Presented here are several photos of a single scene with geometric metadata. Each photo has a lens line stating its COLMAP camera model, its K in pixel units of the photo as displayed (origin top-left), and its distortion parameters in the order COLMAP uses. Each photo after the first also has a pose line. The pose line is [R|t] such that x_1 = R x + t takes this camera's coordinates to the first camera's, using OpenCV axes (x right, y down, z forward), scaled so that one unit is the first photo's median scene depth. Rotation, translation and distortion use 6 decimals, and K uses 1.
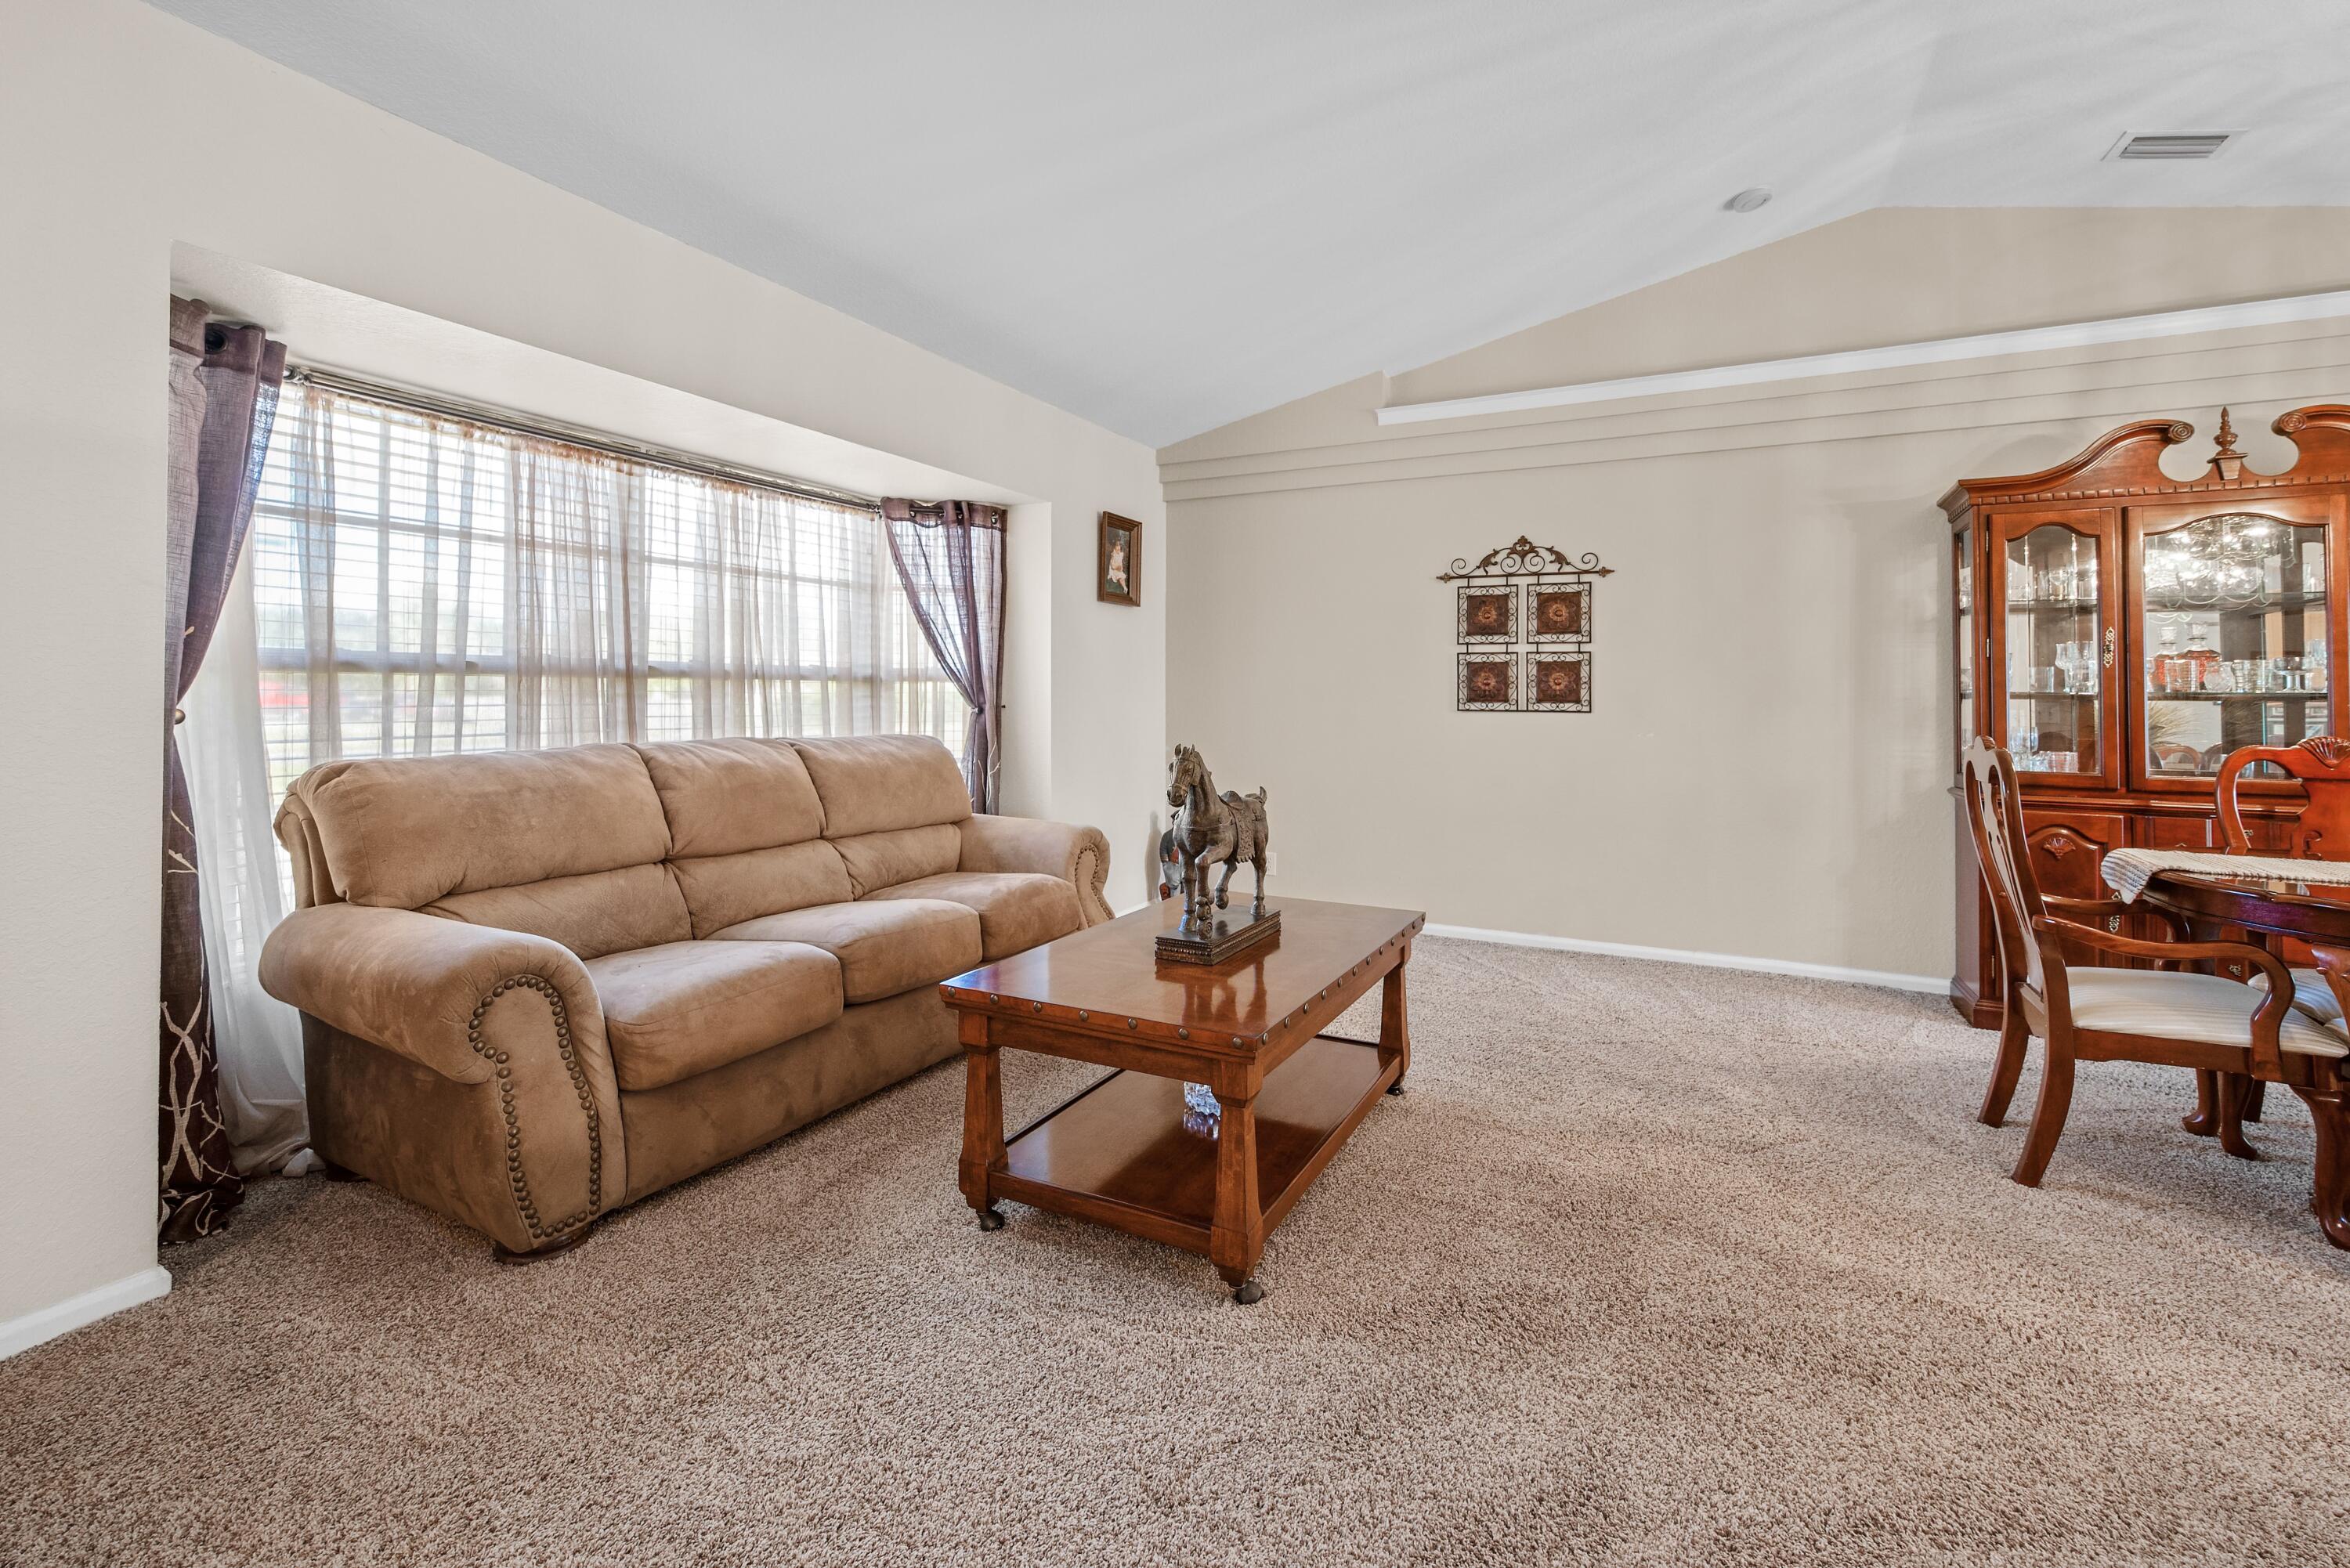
lens RADIAL K [[1001.0, 0, 1172.4], [0, 1001.0, 685.7], [0, 0, 1]] dist [-0.003759, -0.000938]
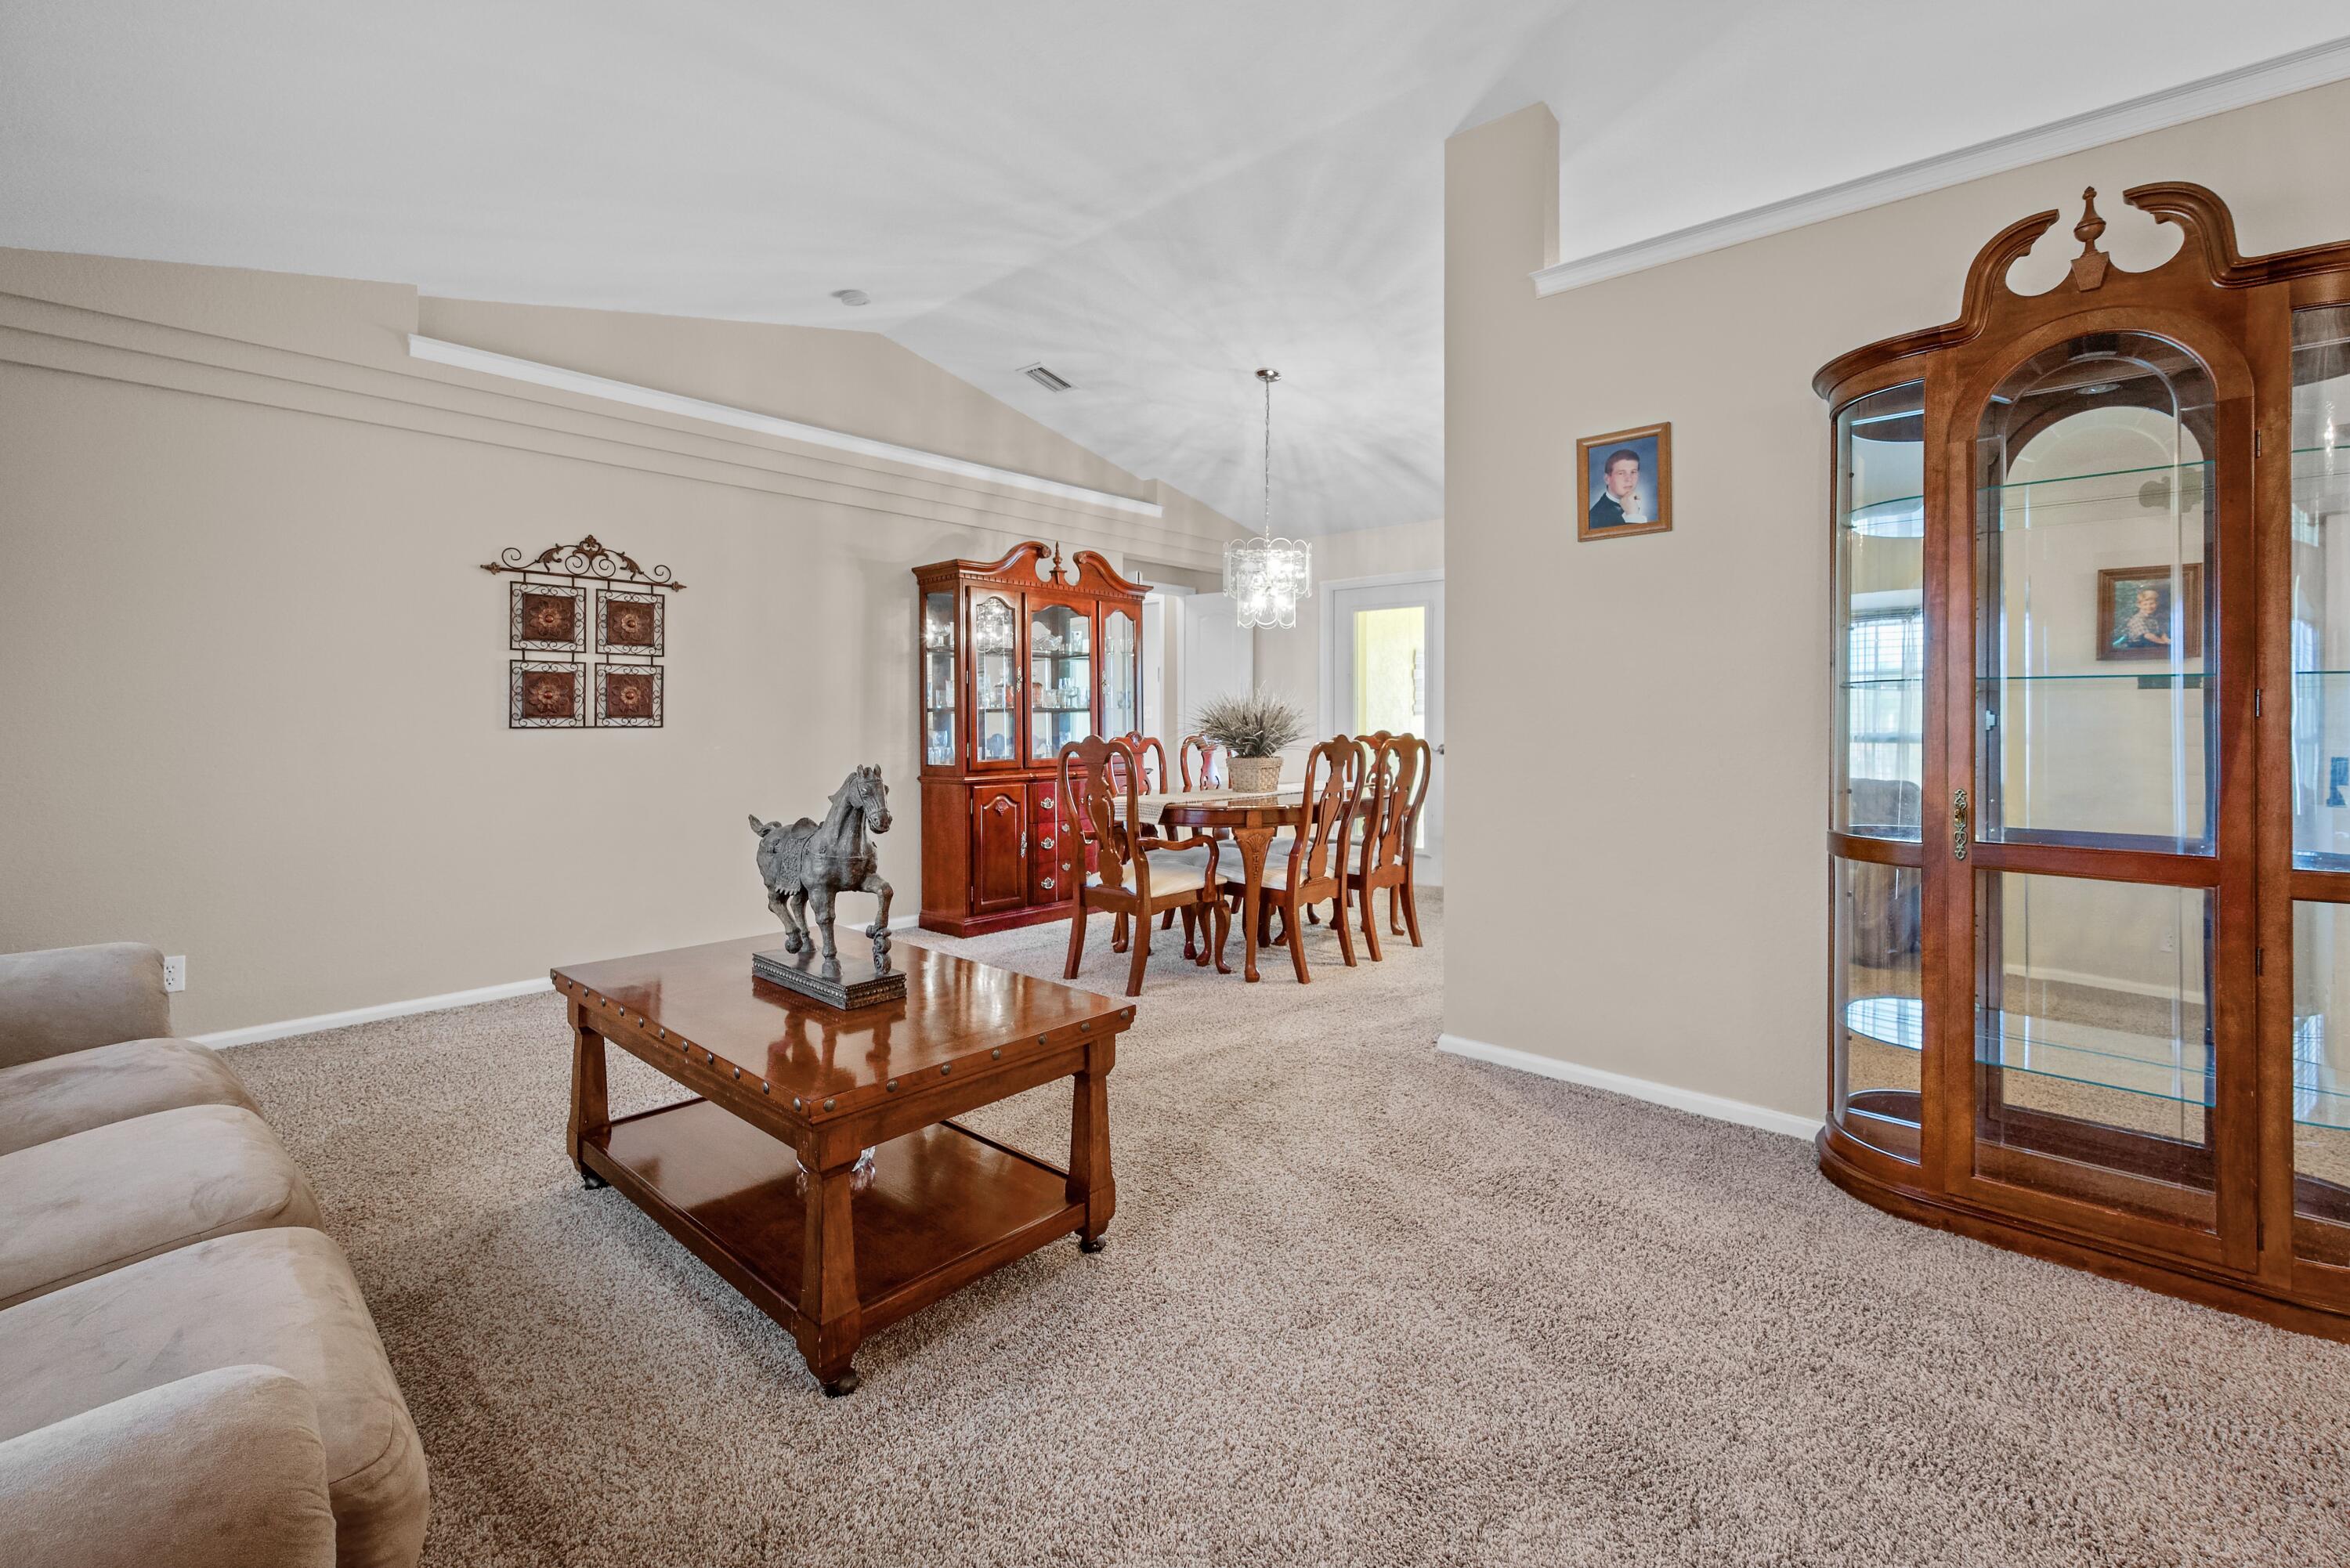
lens RADIAL K [[1001.0, 0, 1163.3], [0, 1001.0, 720.3], [0, 0, 1]] dist [-0.003759, -0.000938]
pose [[0.259581, -0.012391, 0.965642, -0.400722], [-0.008489, 0.999850, 0.015113, 0.000857], [-0.965684, -0.012121, 0.259437, 0.261645]]
